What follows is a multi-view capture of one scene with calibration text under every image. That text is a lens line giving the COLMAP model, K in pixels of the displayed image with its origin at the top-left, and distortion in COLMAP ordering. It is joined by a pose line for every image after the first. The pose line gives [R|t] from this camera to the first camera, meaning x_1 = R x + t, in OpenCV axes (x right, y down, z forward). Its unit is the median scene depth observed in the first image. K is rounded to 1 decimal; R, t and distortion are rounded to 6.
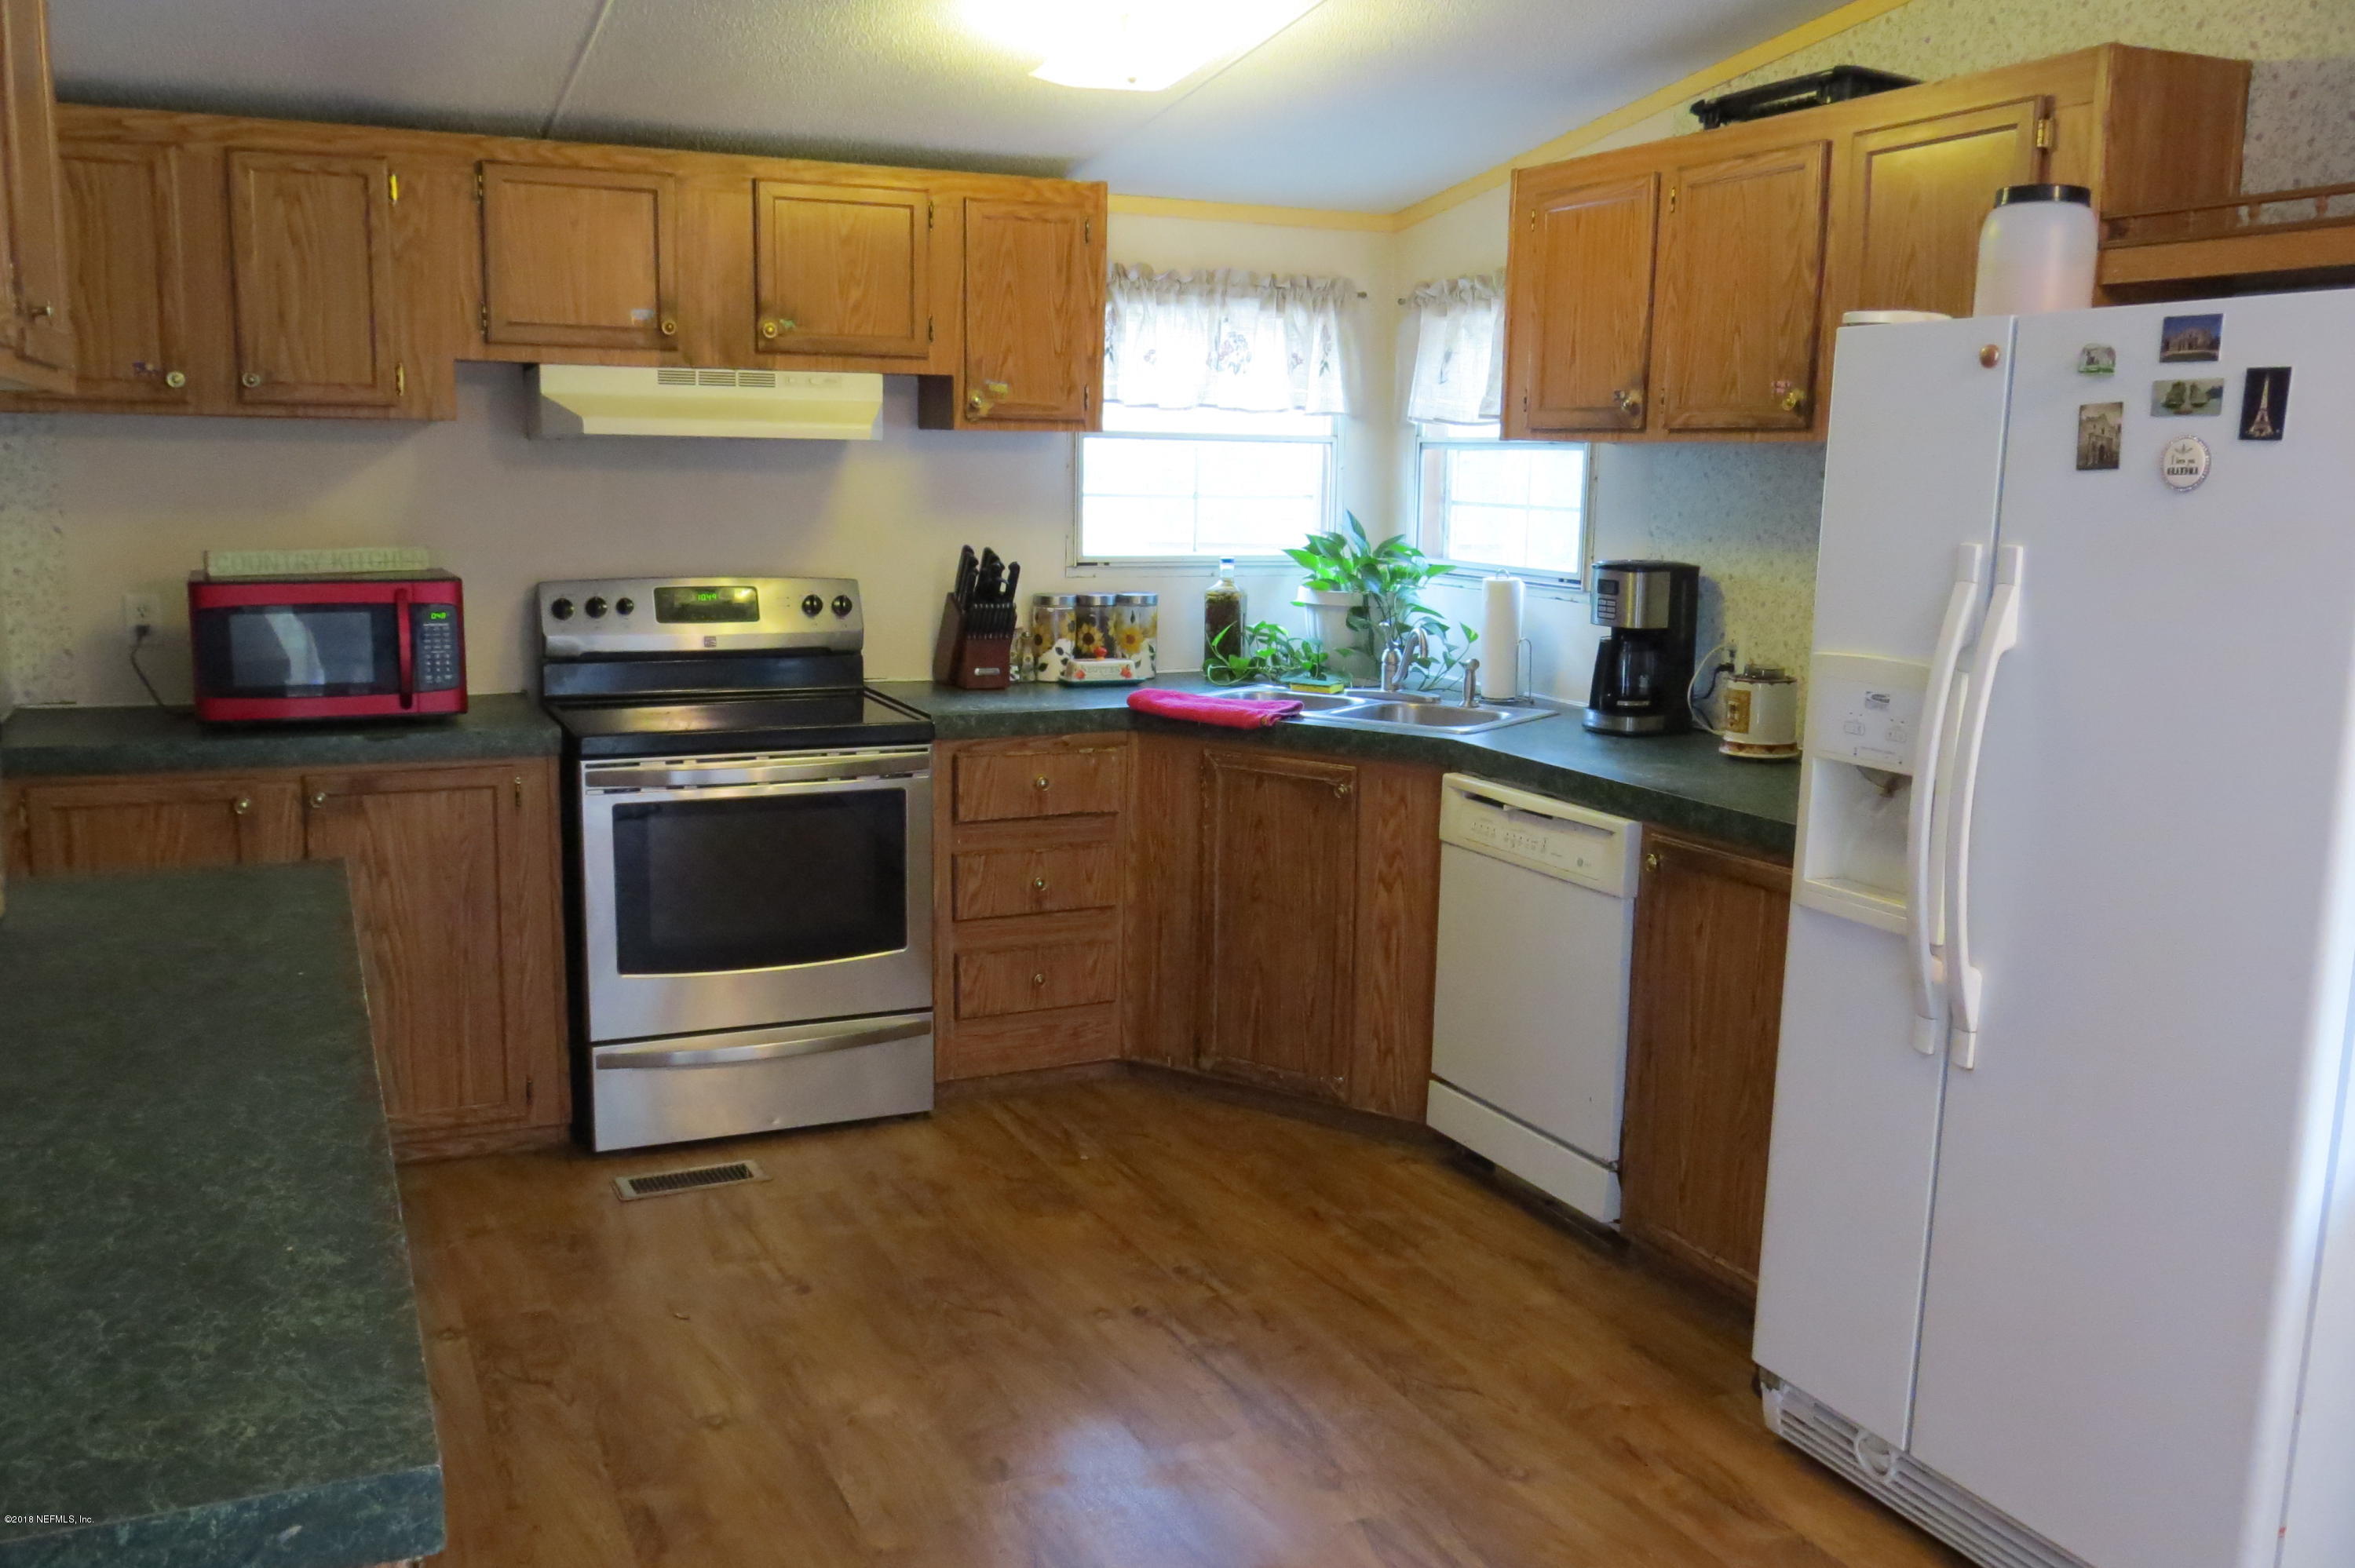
lens RADIAL K [[1928.6, 0, 1177.5], [0, 1928.6, 784.0], [0, 0, 1]] dist [-0.044140, 0.012533]
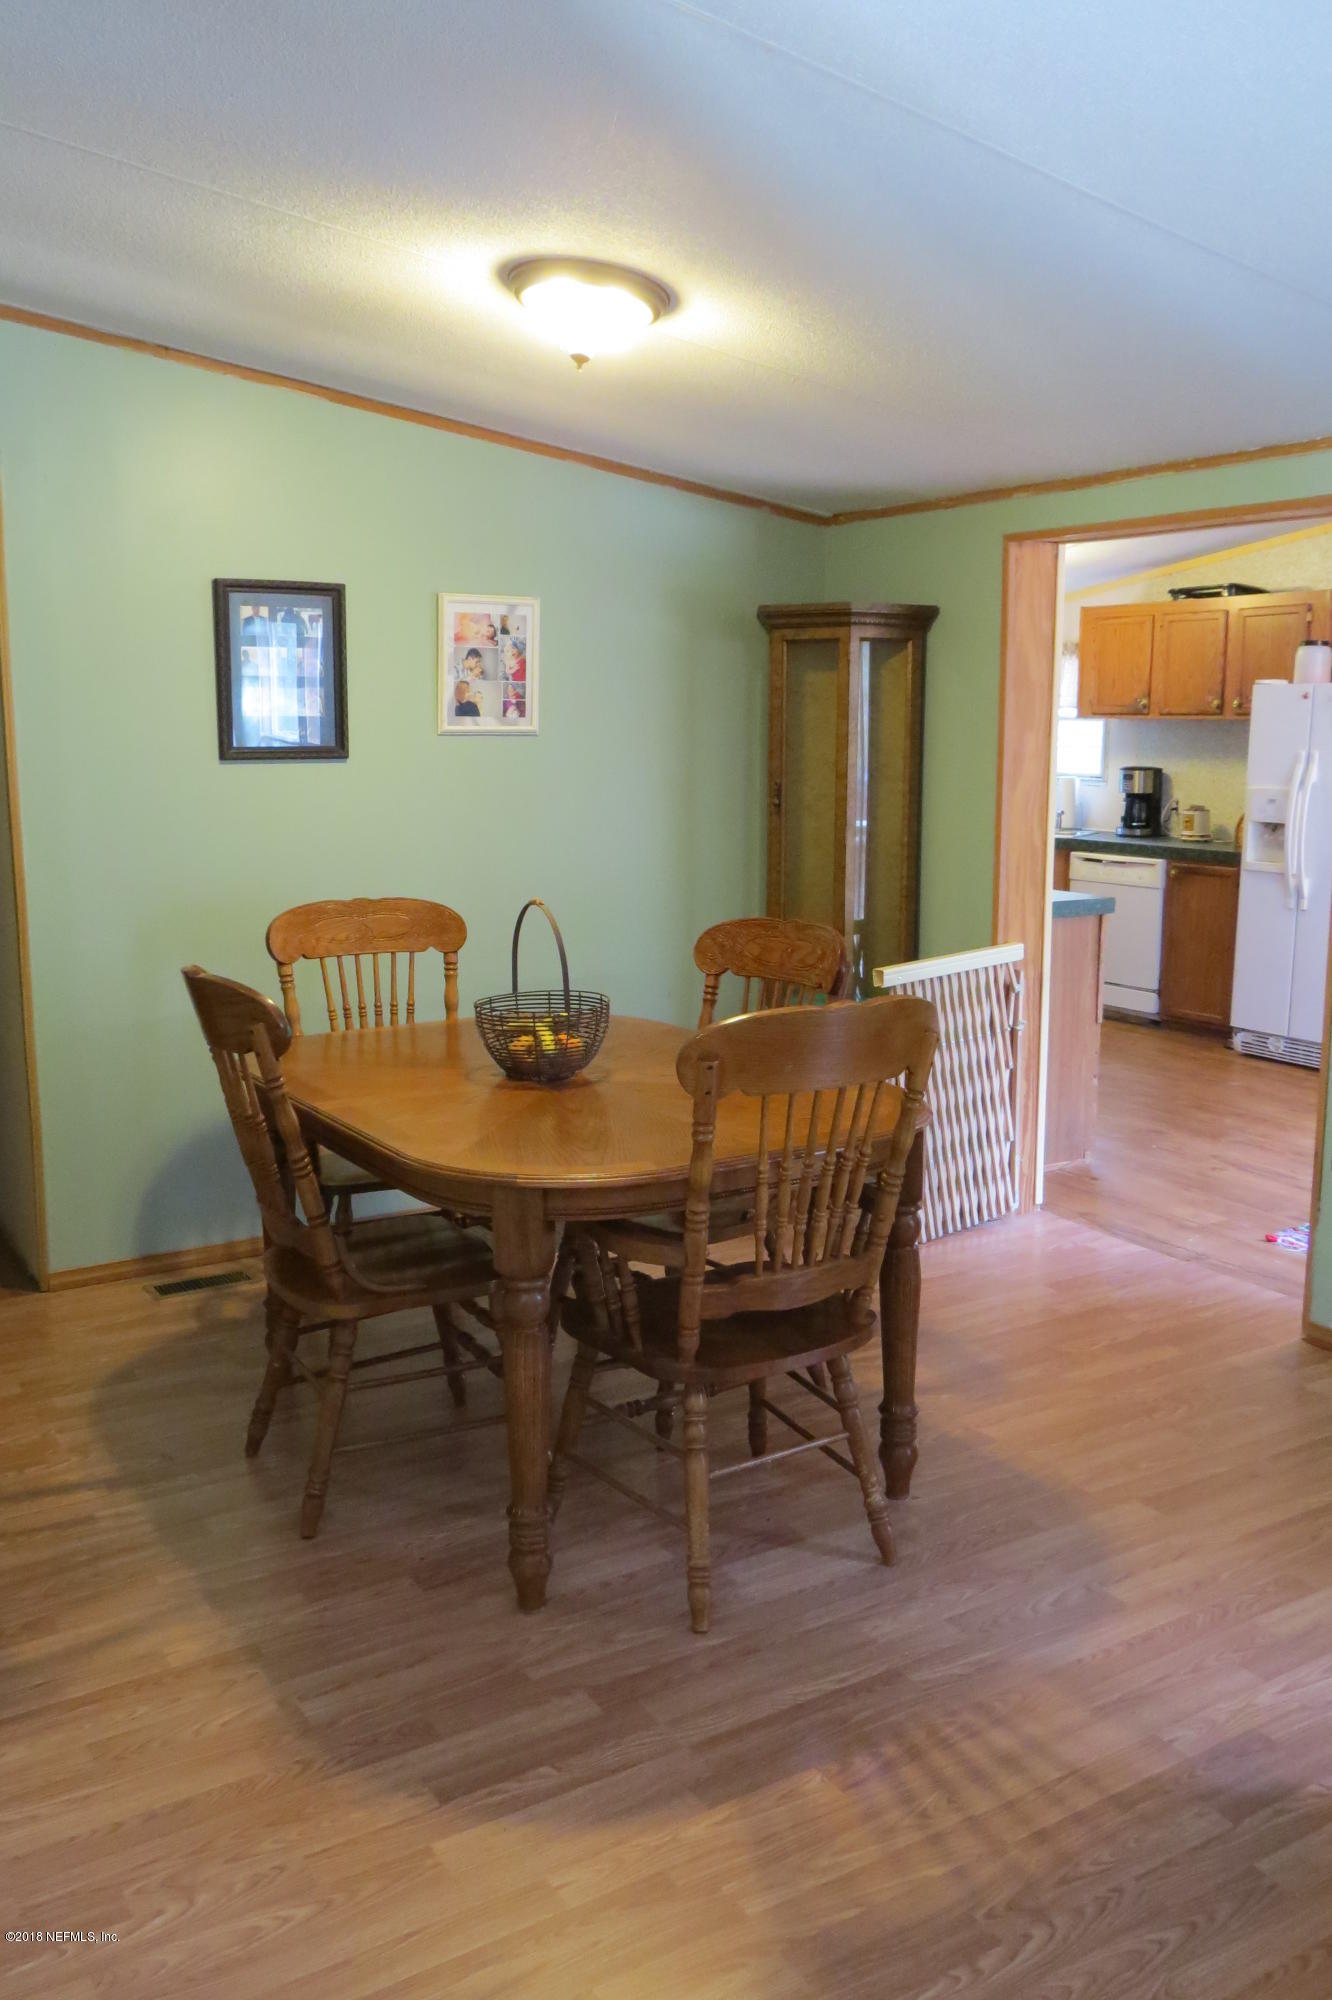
lens RADIAL K [[1638.1, 0, 666.0], [0, 1638.1, 1000.0], [0, 0, 1]] dist [-0.044140, 0.012533]
pose [[0.992901, -0.031773, 0.114617, -0.689341], [0.031339, 0.999493, 0.005586, 0.172423], [-0.114737, -0.001954, 0.993394, -1.138966]]
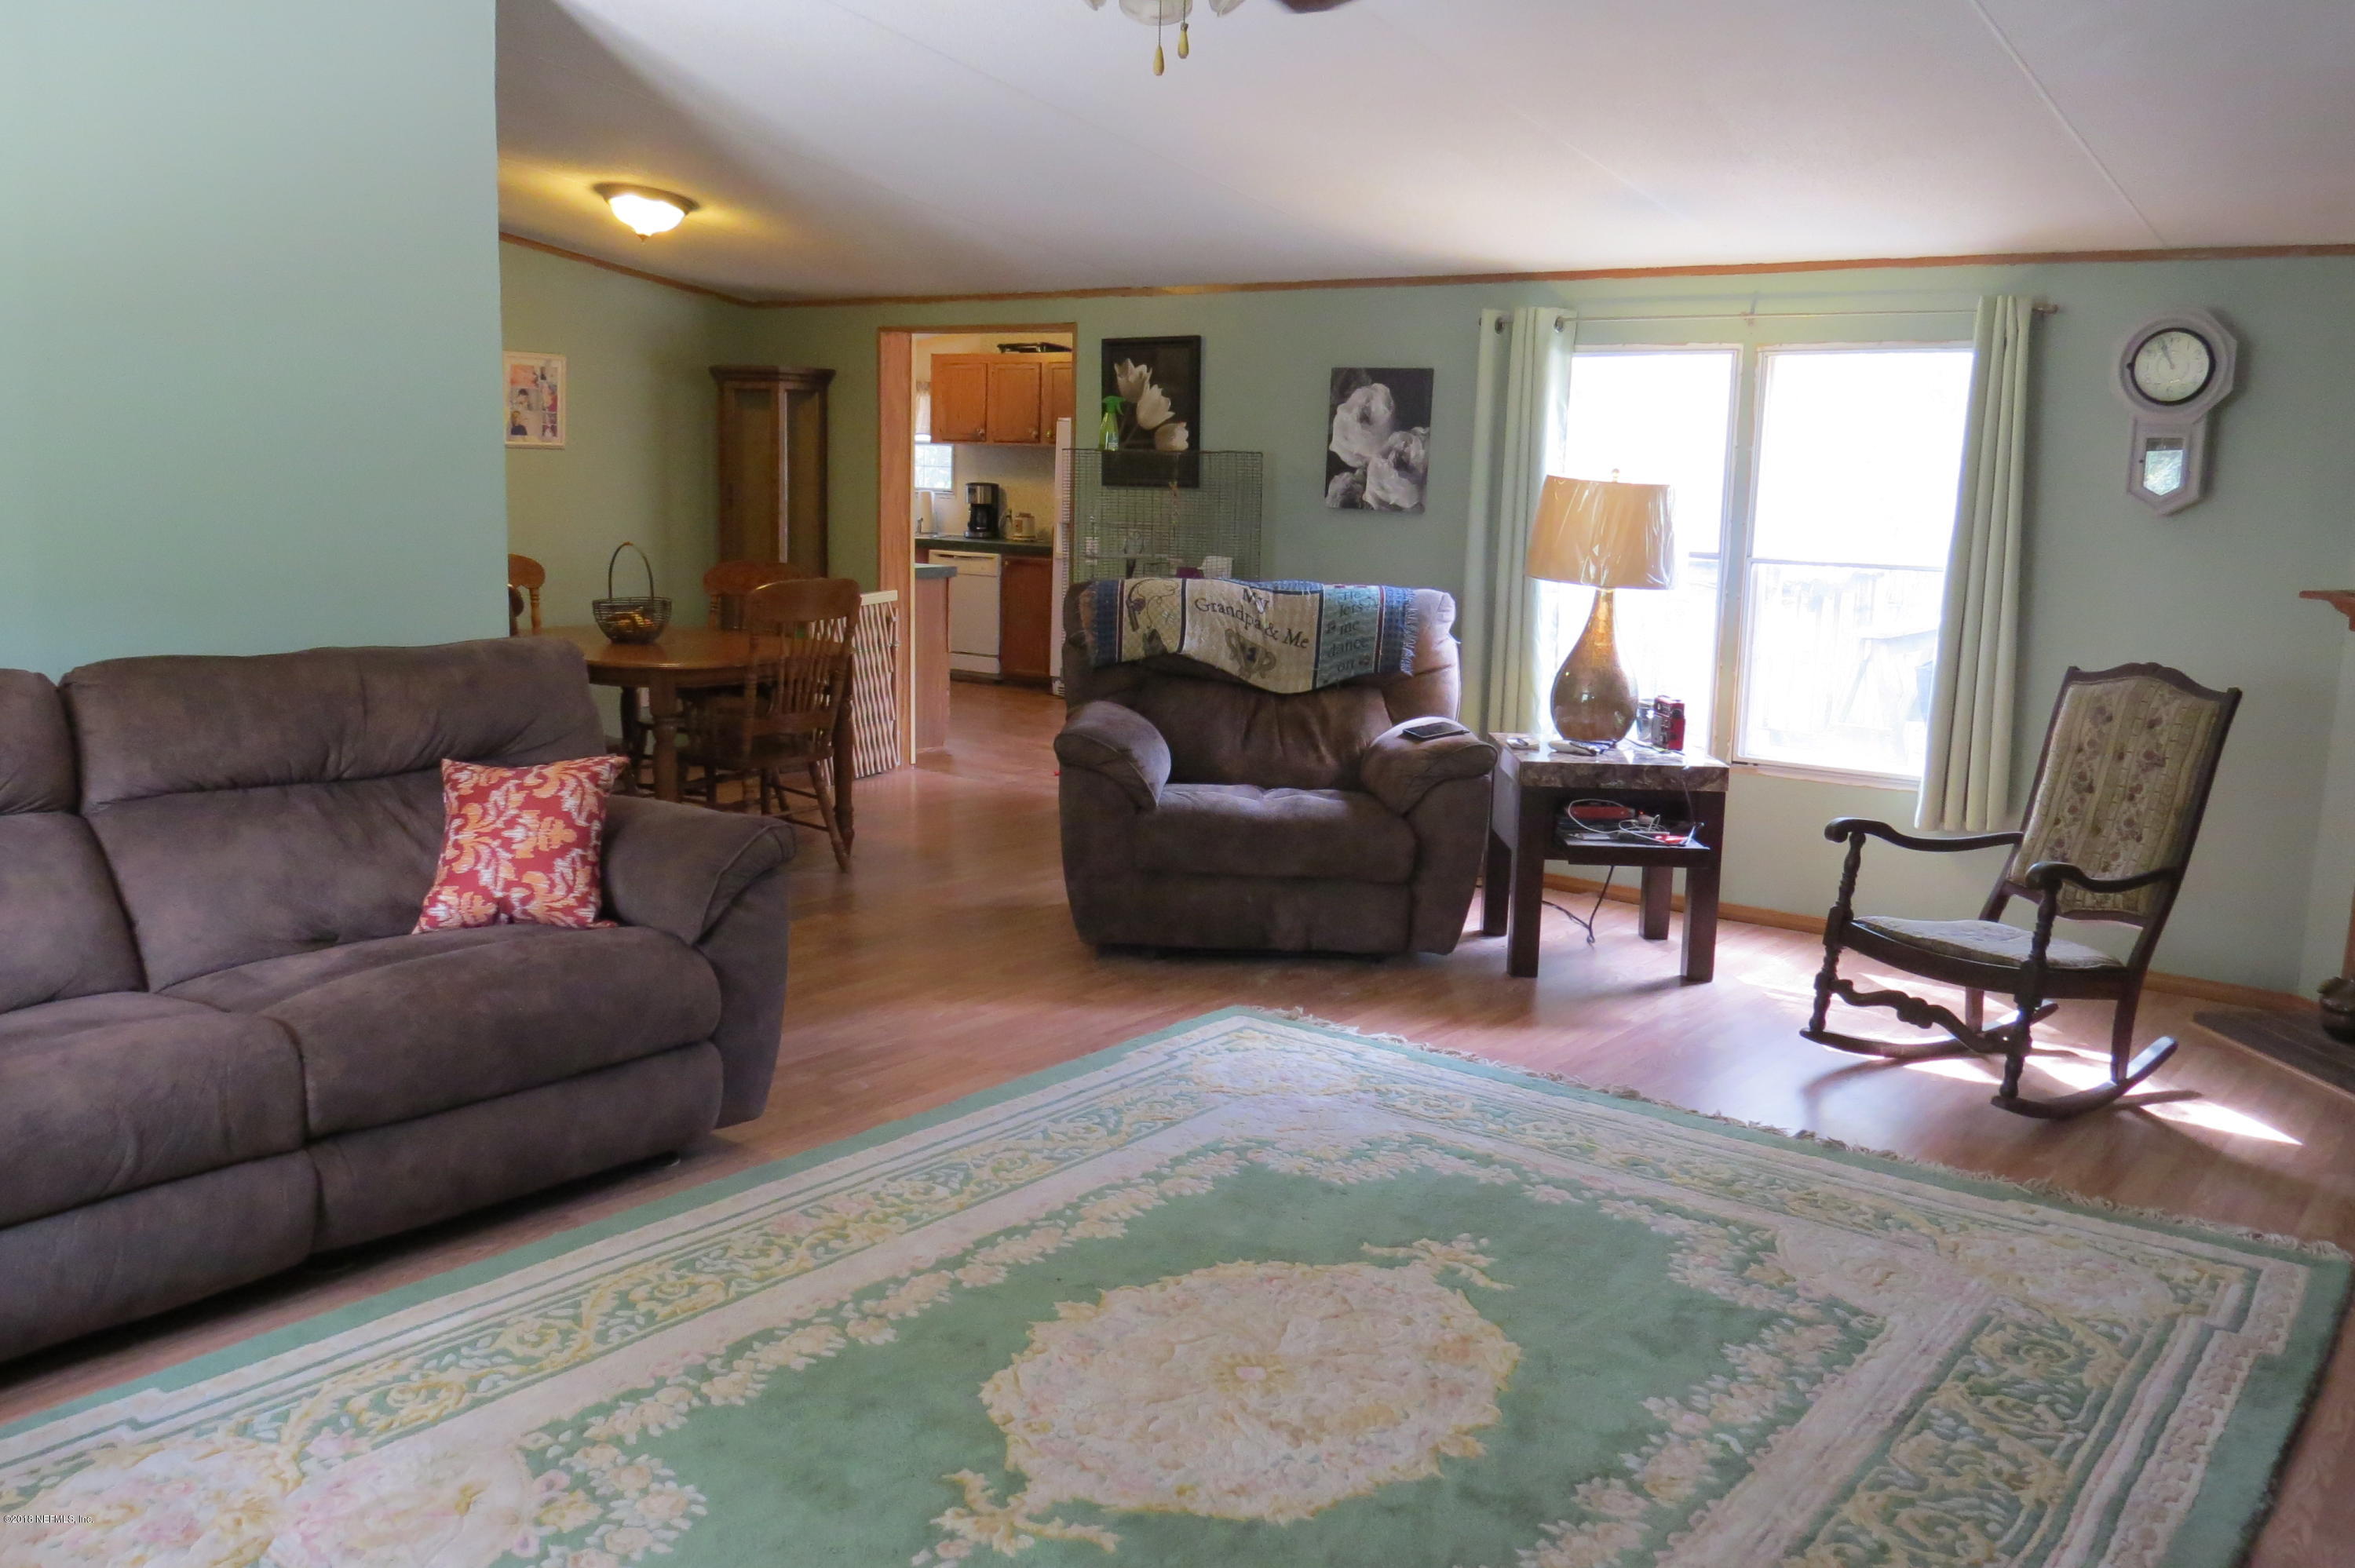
lens RADIAL K [[1928.6, 0, 1177.5], [0, 1928.6, 784.0], [0, 0, 1]] dist [-0.044140, 0.012533]
pose [[0.885416, -0.069111, 0.459633, -1.058445], [0.061839, 0.997608, 0.030878, 0.330715], [-0.460668, 0.001084, 0.887572, -2.145808]]
